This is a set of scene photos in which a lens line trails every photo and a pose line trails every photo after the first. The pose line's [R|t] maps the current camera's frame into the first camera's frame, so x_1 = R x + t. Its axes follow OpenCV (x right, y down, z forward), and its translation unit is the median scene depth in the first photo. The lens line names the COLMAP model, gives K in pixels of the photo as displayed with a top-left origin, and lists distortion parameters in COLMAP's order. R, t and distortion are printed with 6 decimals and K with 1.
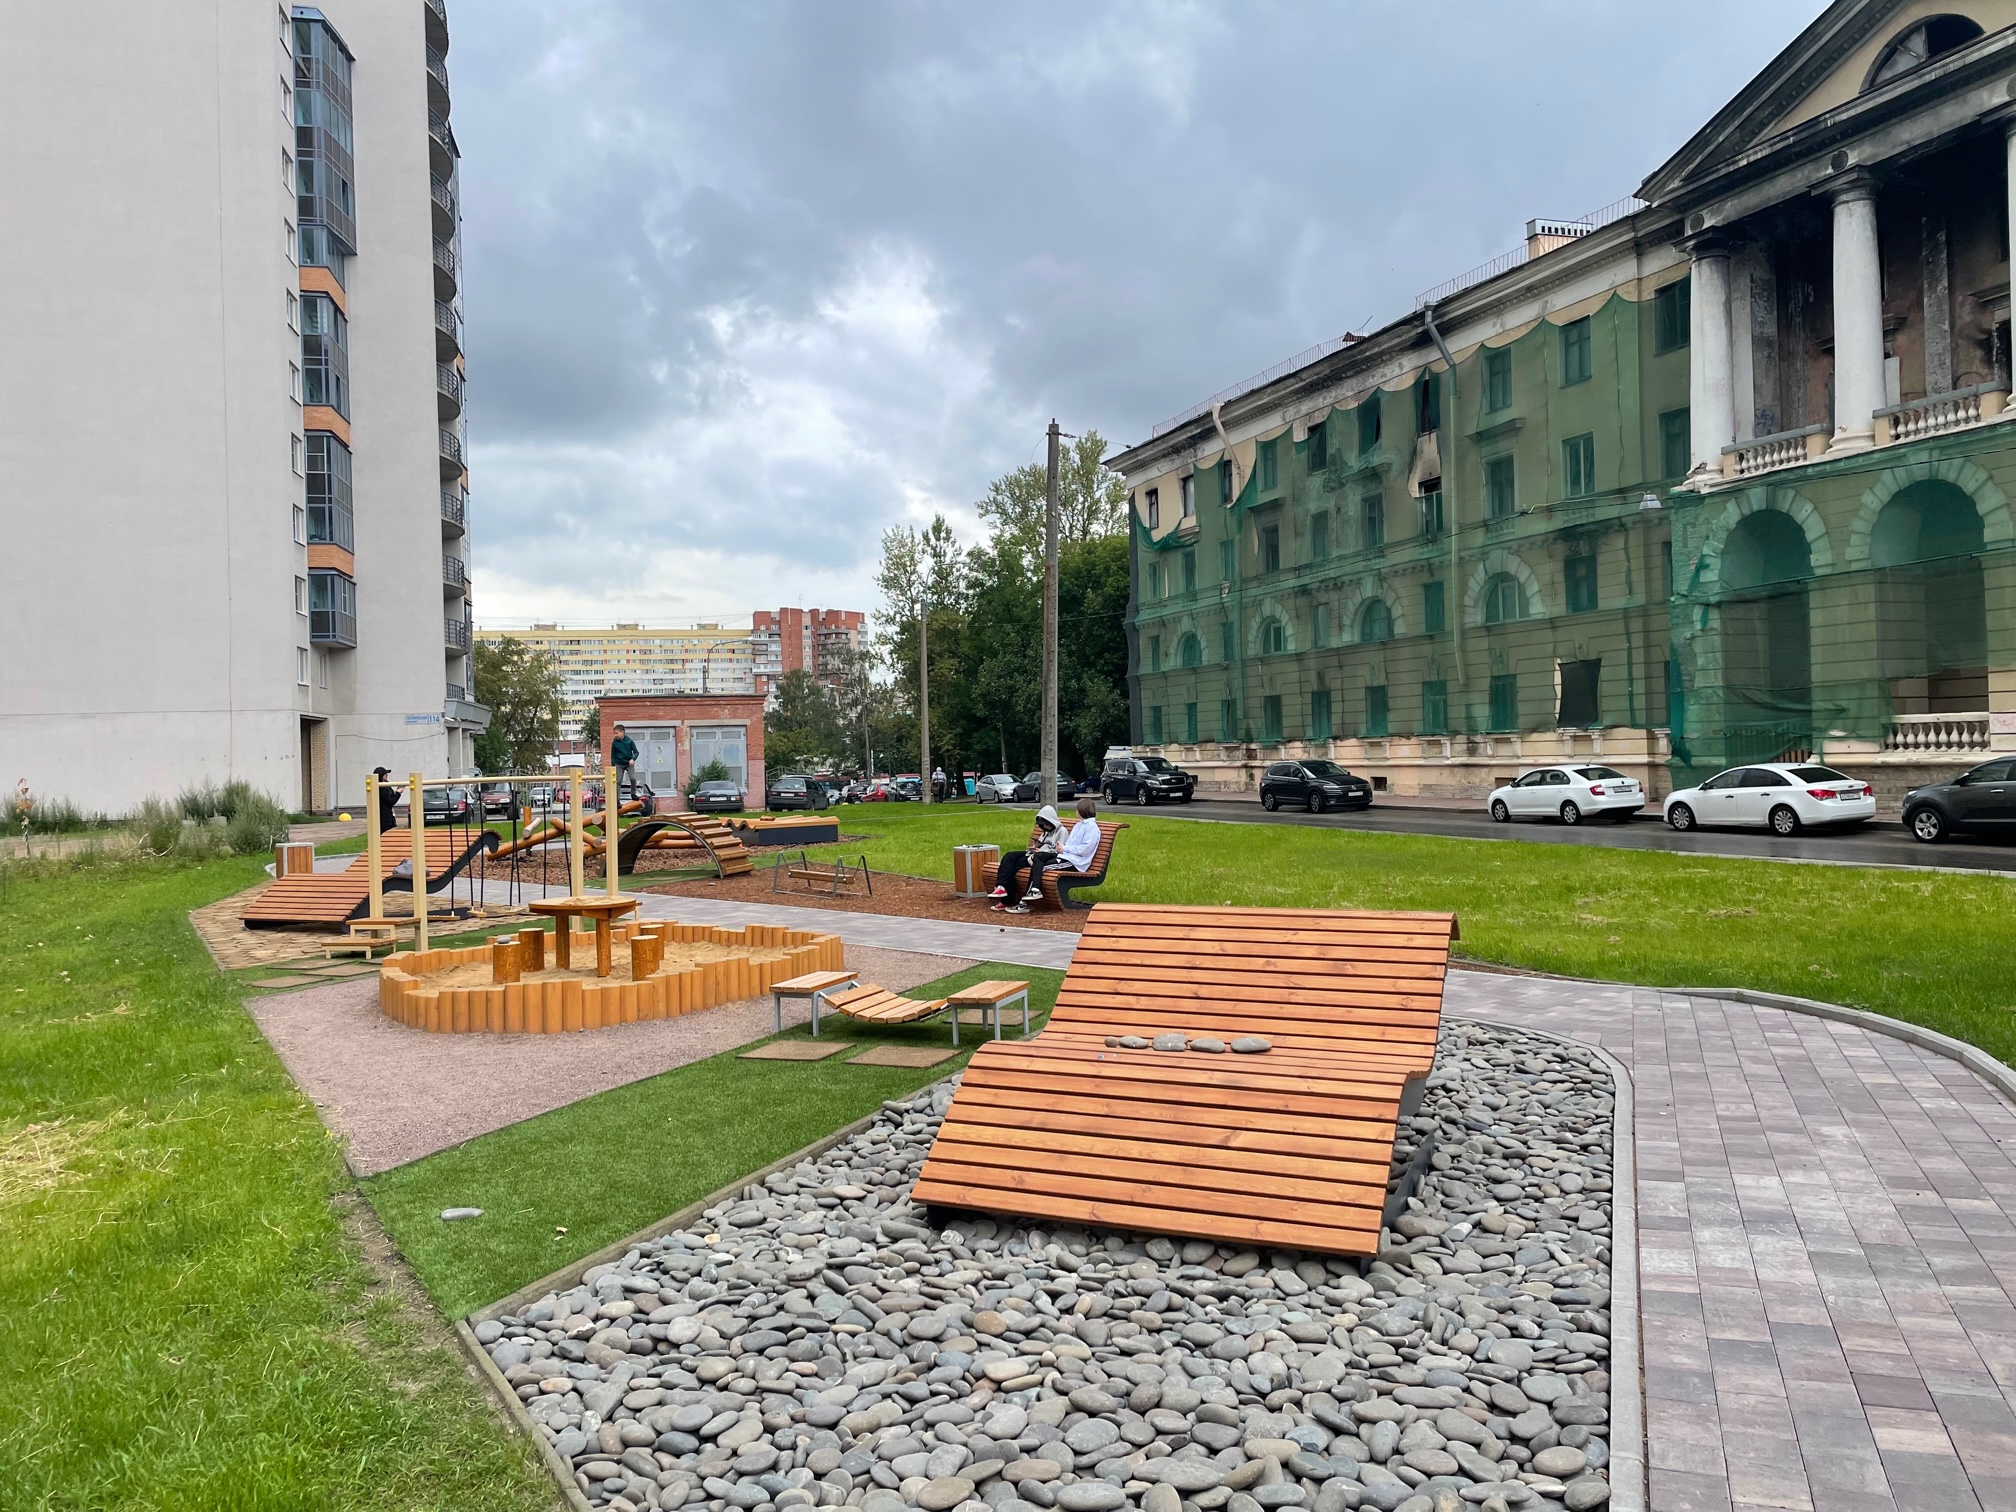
lens RADIAL K [[1514.4, 0, 1012.3], [0, 1514.4, 751.4], [0, 0, 1]] dist [0.102235, -0.134413]
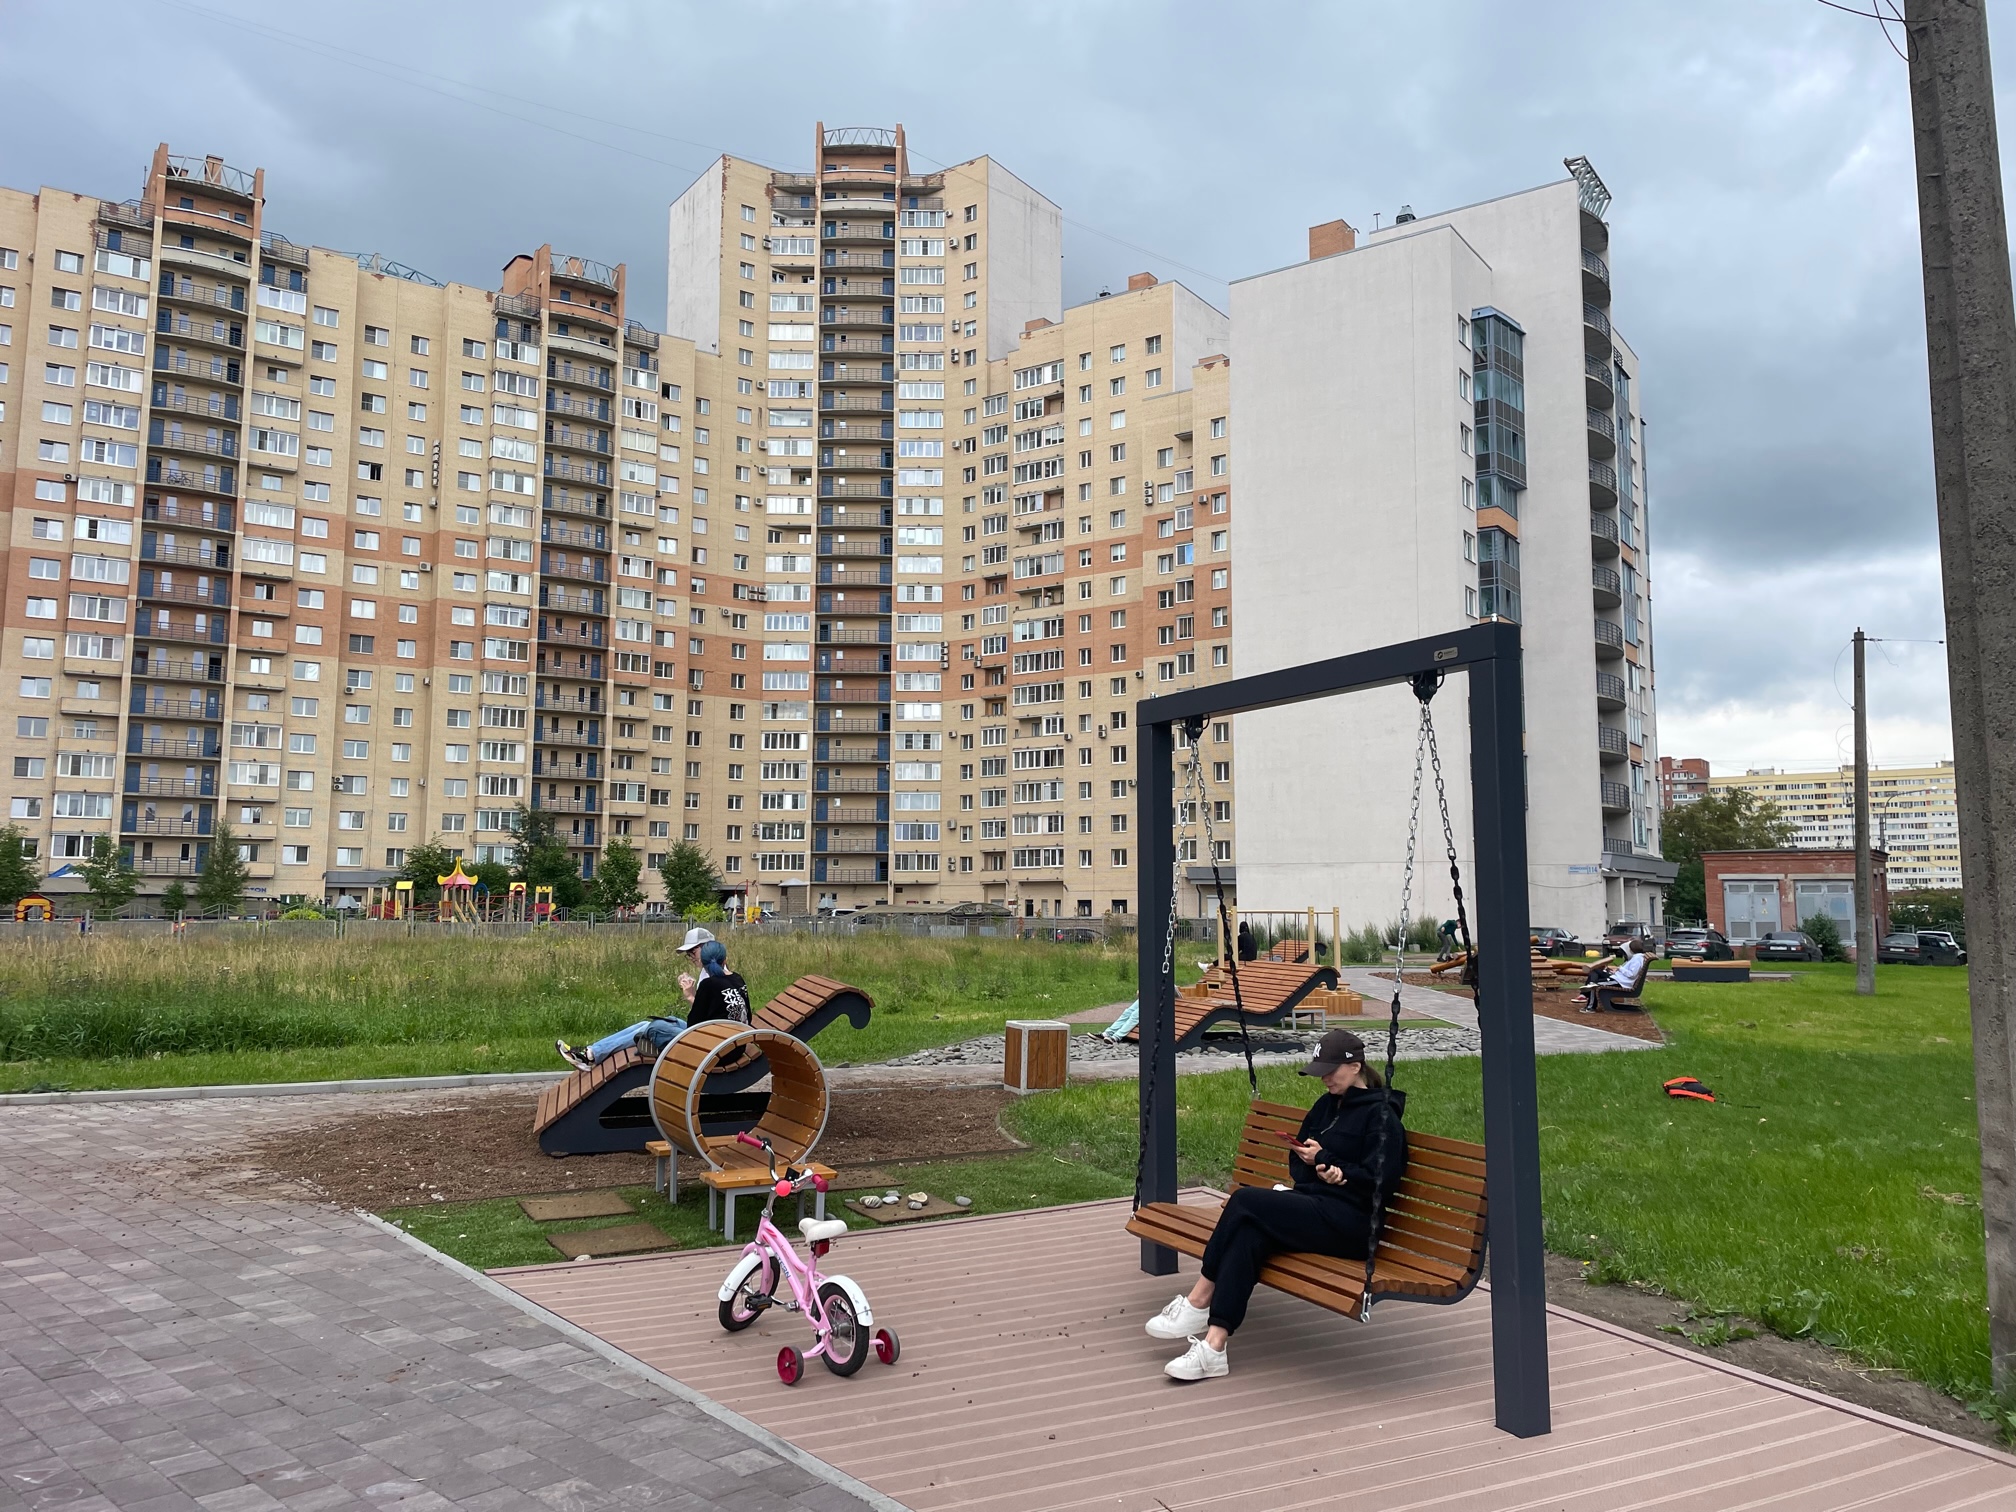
lens RADIAL K [[1514.4, 0, 1012.3], [0, 1514.4, 751.4], [0, 0, 1]] dist [0.102235, -0.134413]
pose [[0.685525, -0.047644, -0.726488, 0.187555], [-0.020849, 0.996162, -0.085004, -0.002874], [0.727750, 0.073419, 0.681901, -0.124561]]
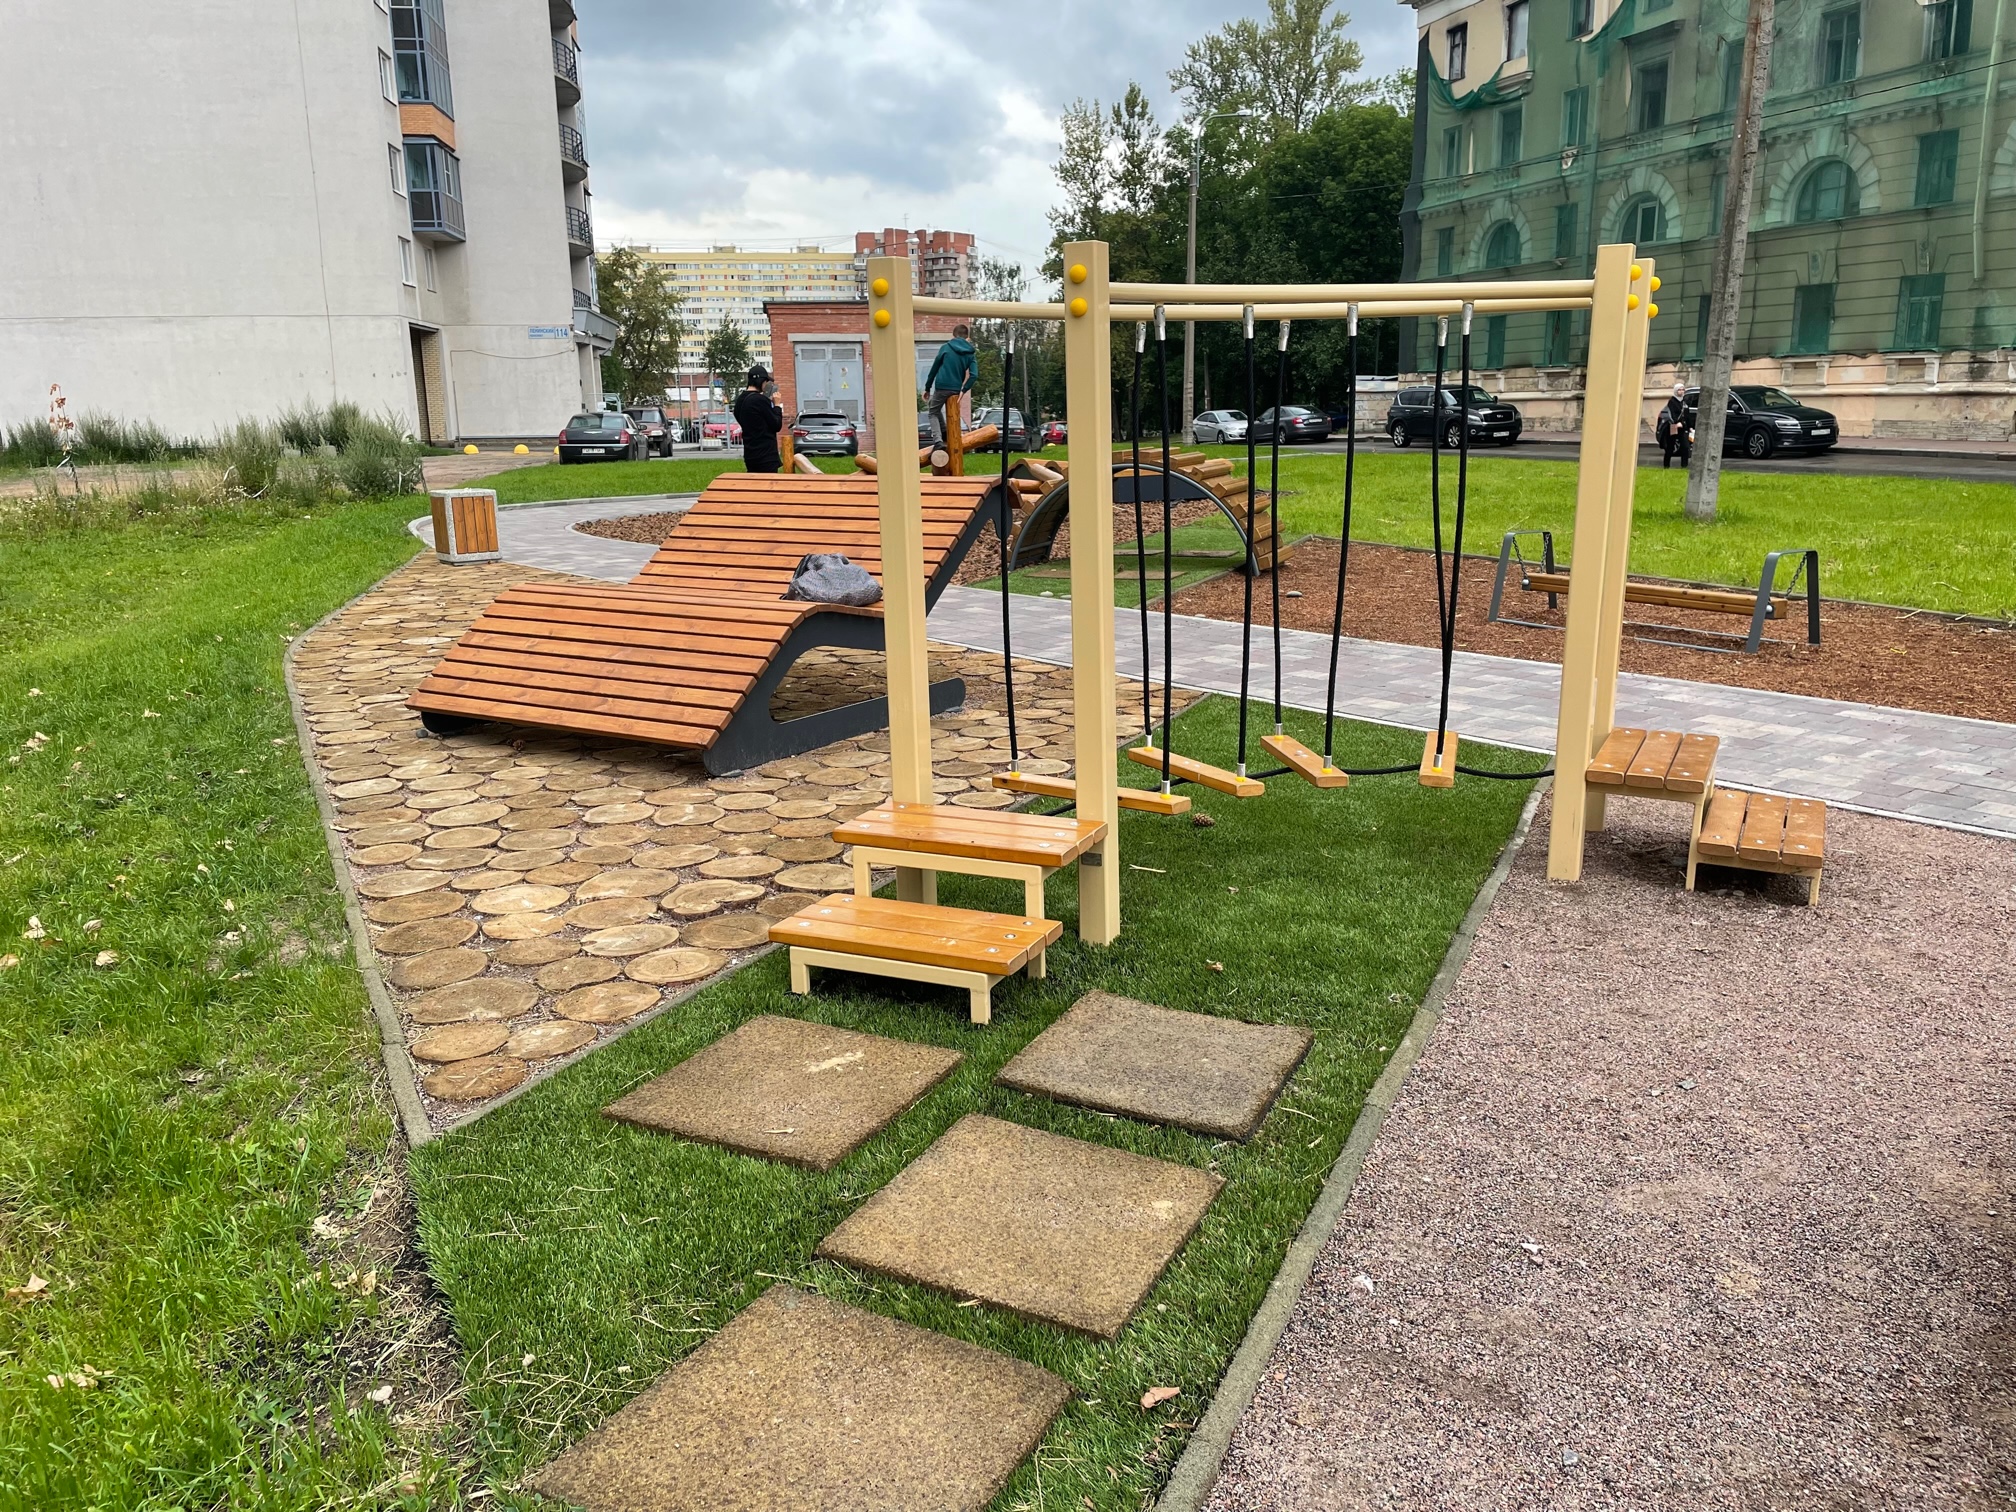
lens RADIAL K [[1514.4, 0, 1012.3], [0, 1514.4, 751.4], [0, 0, 1]] dist [0.102235, -0.134413]
pose [[0.997928, 0.024023, -0.059688, -0.084173], [-0.009697, 0.973240, 0.229586, 0.007952], [0.063606, -0.228532, 0.971456, 0.163306]]
